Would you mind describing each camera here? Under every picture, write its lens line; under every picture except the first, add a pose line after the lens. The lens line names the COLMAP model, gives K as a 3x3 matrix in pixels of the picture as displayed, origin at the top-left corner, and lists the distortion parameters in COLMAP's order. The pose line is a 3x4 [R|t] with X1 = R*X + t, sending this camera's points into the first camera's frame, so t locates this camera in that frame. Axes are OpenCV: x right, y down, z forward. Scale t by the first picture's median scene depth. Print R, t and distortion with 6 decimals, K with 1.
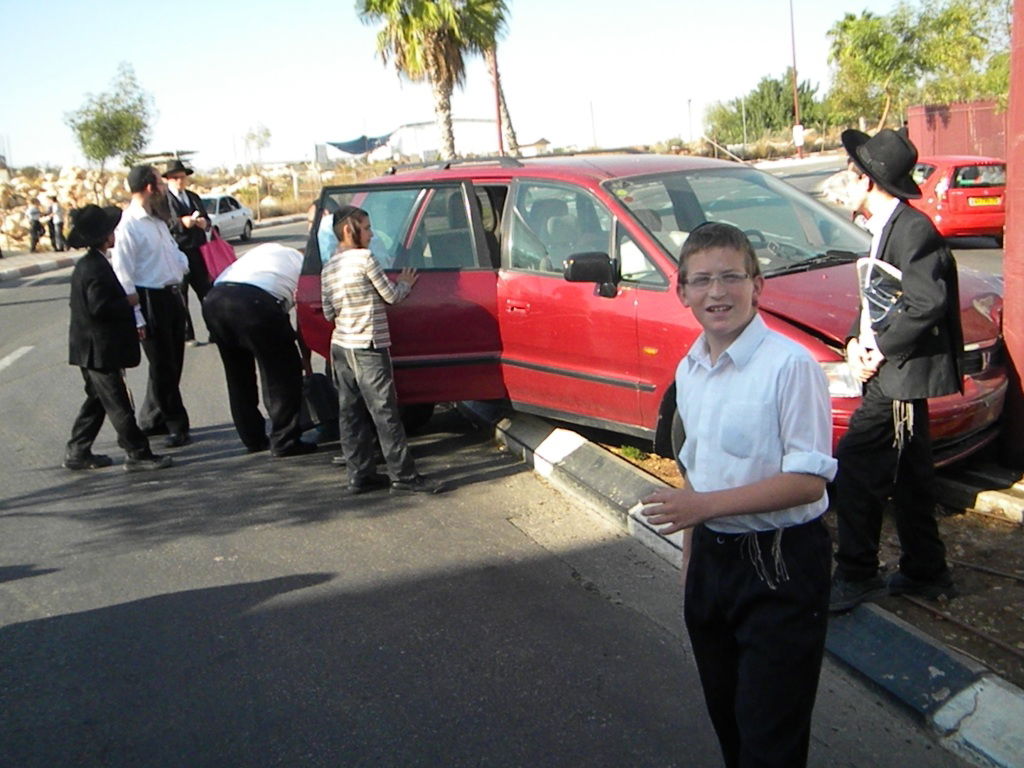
lens RADIAL K [[1107.2, 0, 513.0], [0, 1107.2, 381.1], [0, 0, 1]] dist [-0.070948, 0.000000]
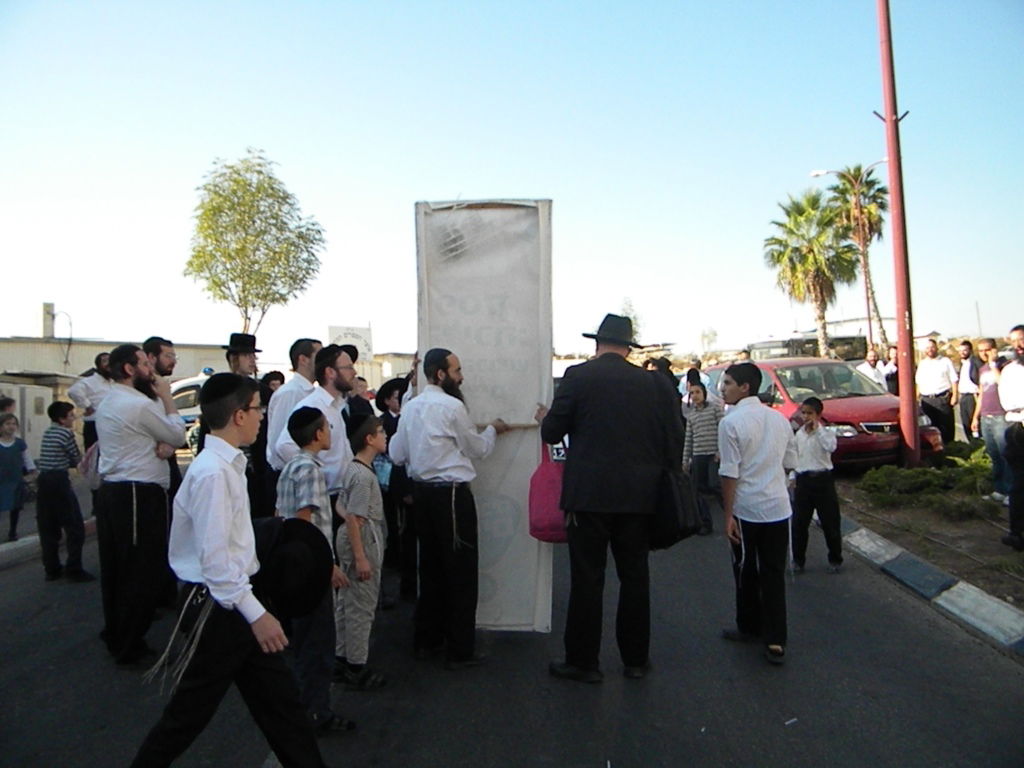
lens RADIAL K [[851.5, 0, 511.5], [0, 851.5, 380.3], [0, 0, 1]] dist [-0.157350, 0.119149]
pose [[0.888743, 0.006873, -0.458355, 0.096819], [-0.079228, 0.987144, -0.138818, 0.040385], [0.451508, 0.159688, 0.877861, -0.238514]]
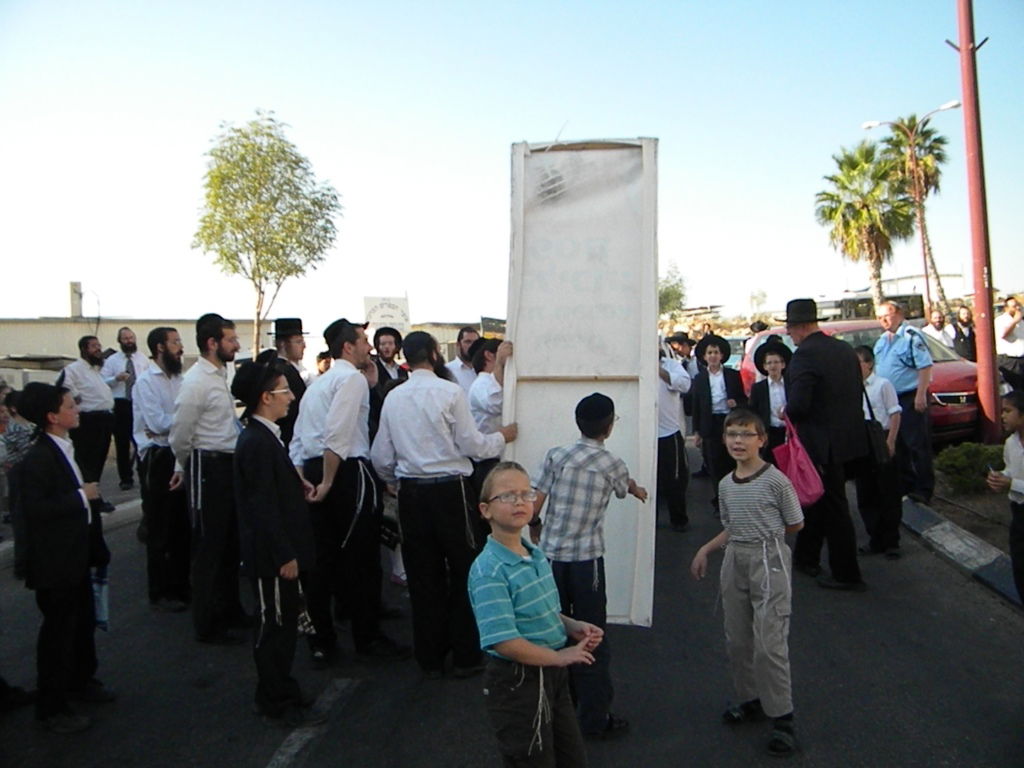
lens RADIAL K [[851.5, 0, 512.4], [0, 851.5, 379.6], [0, 0, 1]] dist [-0.157350, 0.119149]
pose [[0.862396, 0.007348, -0.506181, 0.087160], [-0.064885, 0.993252, -0.096127, 0.032540], [0.502059, 0.115743, 0.857053, -0.206883]]
